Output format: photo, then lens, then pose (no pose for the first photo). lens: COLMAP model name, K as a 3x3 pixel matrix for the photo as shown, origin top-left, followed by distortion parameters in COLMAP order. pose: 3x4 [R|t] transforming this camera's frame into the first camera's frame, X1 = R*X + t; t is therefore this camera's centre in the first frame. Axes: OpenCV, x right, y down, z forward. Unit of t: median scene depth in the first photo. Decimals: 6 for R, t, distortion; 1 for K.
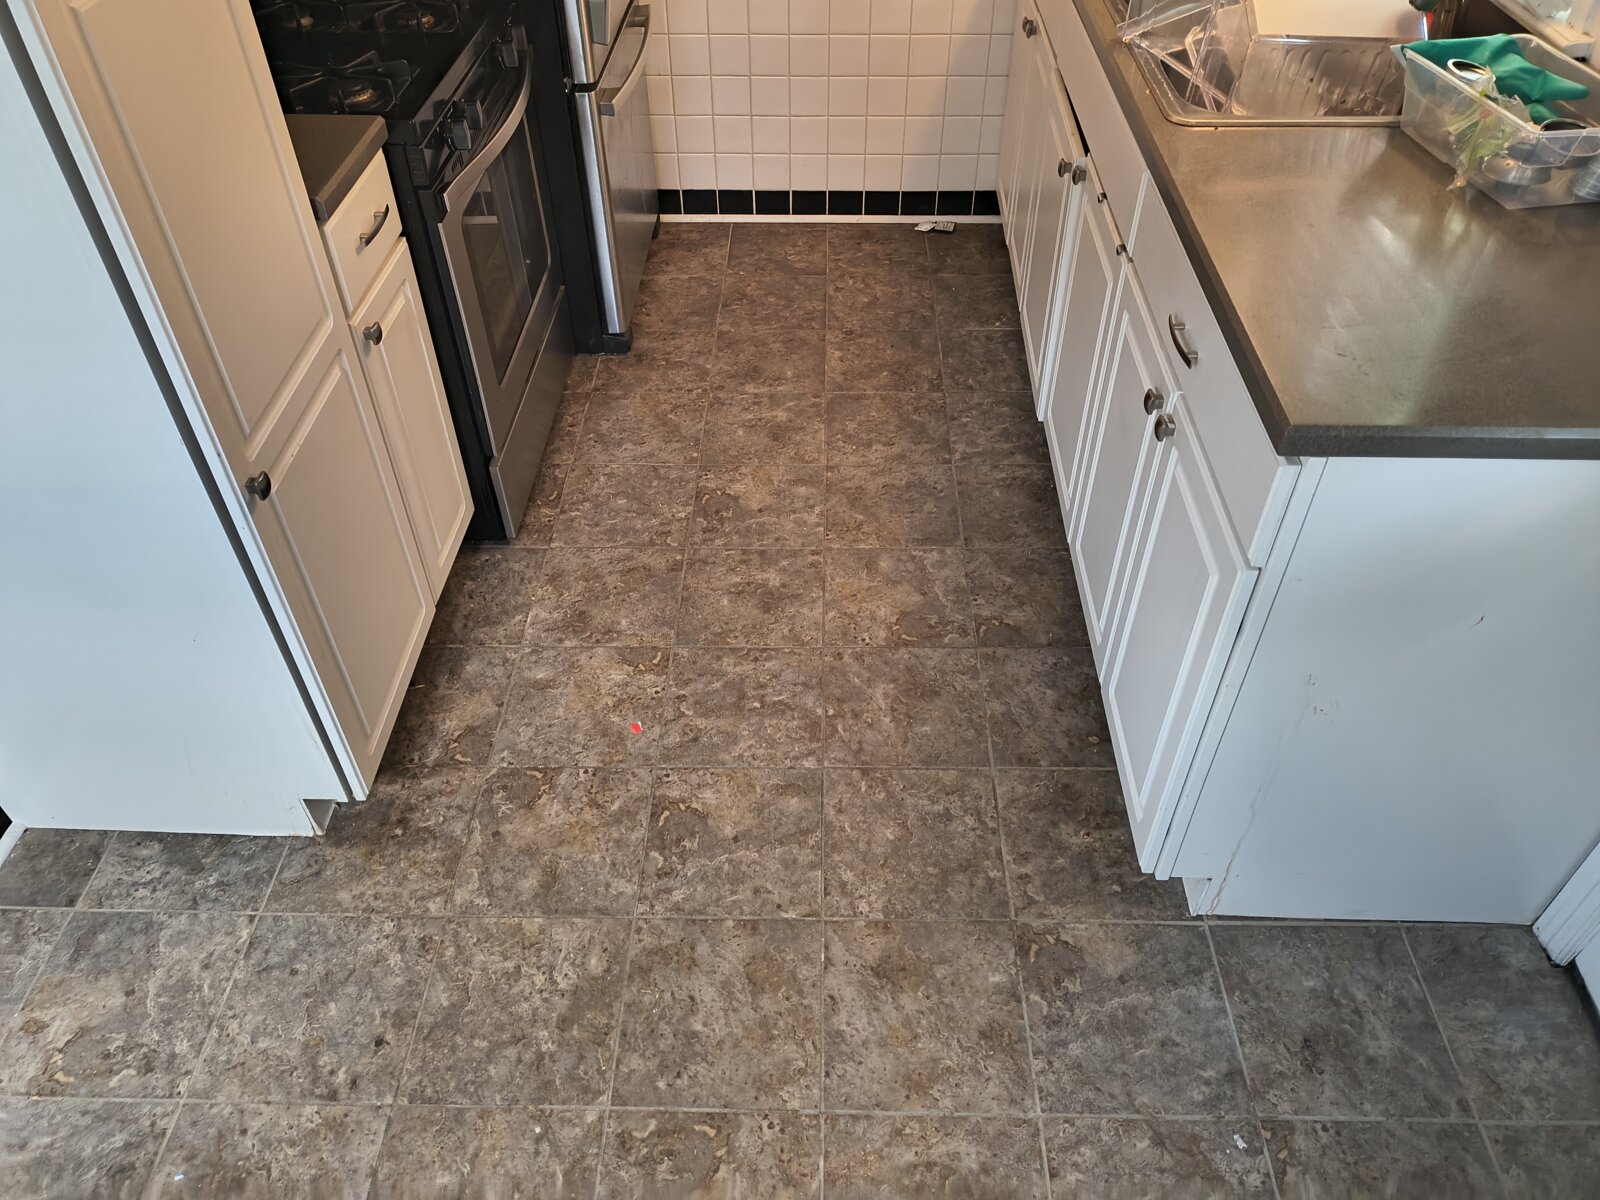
lens RADIAL K [[1170.5, 0, 800.0], [0, 1170.5, 600.0], [0, 0, 1]] dist [0.002739, -0.003131]
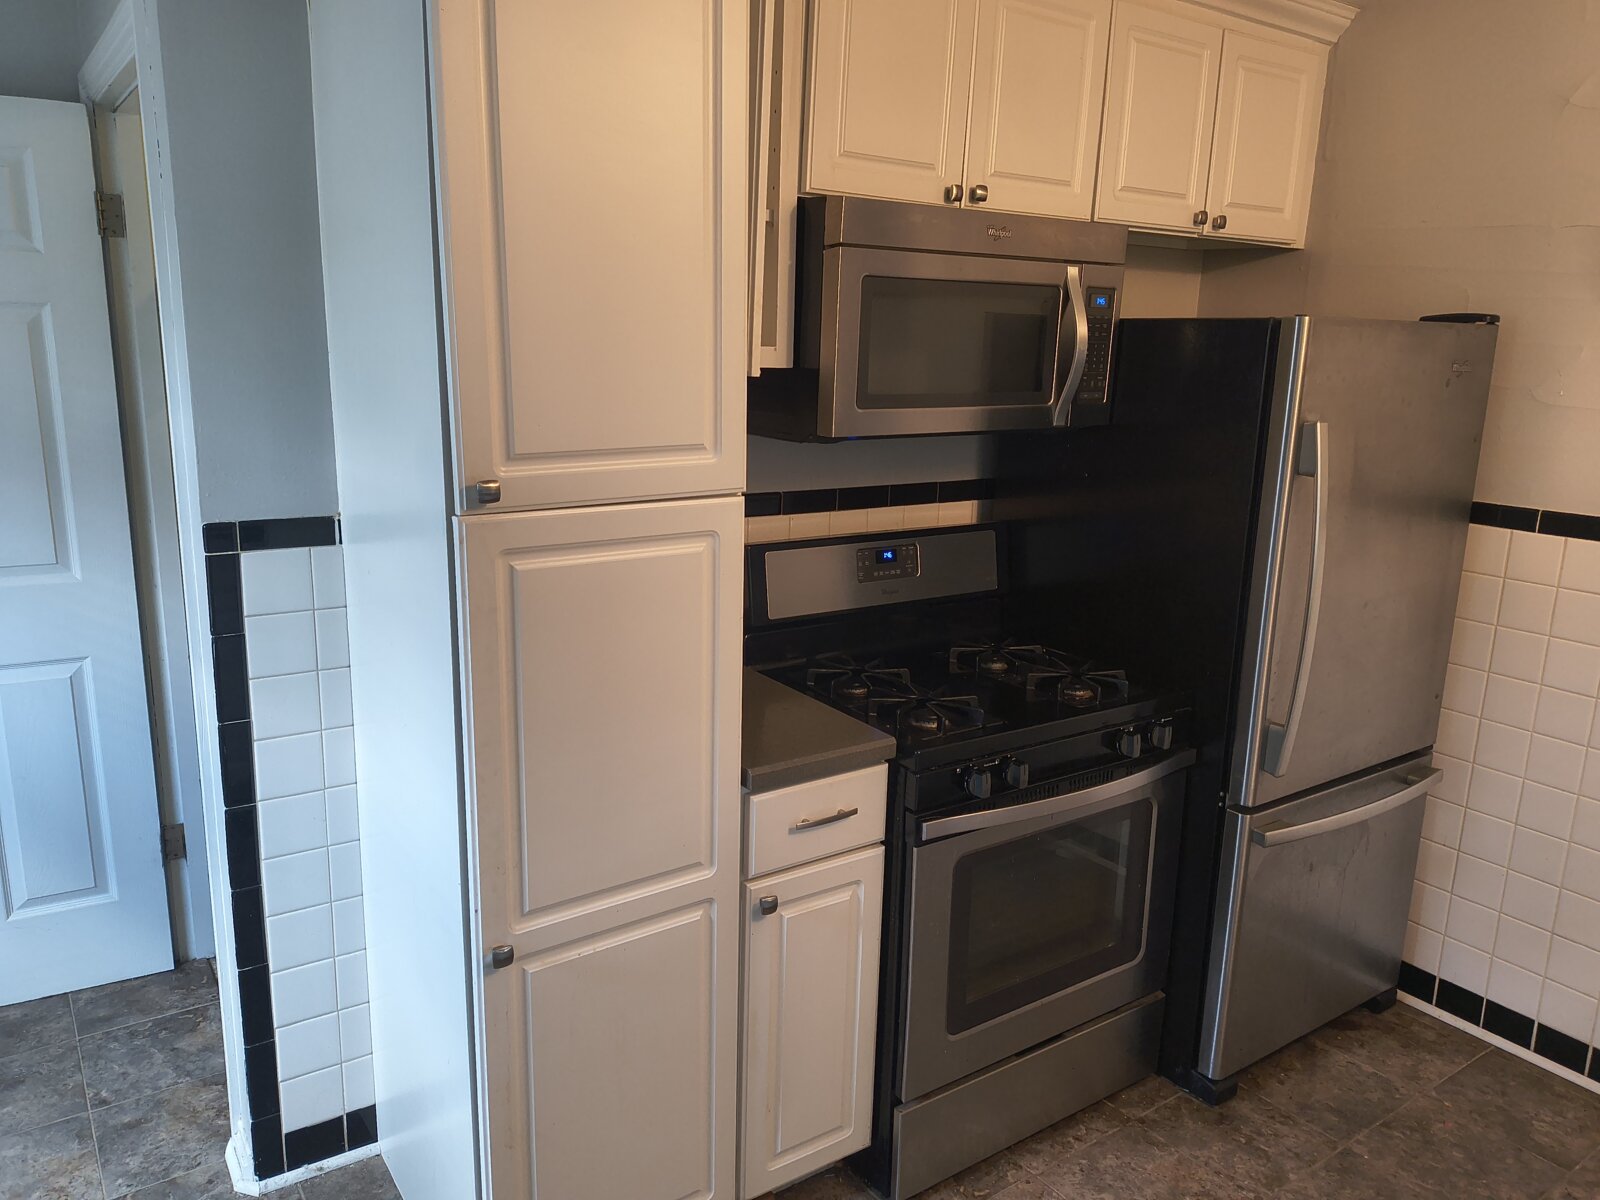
lens RADIAL K [[1170.5, 0, 800.0], [0, 1170.5, 600.0], [0, 0, 1]] dist [0.002739, -0.003131]
pose [[0.614440, 0.213086, -0.759643, 0.224775], [-0.575673, 0.779487, -0.246983, -0.119374], [0.539504, 0.589063, 0.601615, 0.144024]]
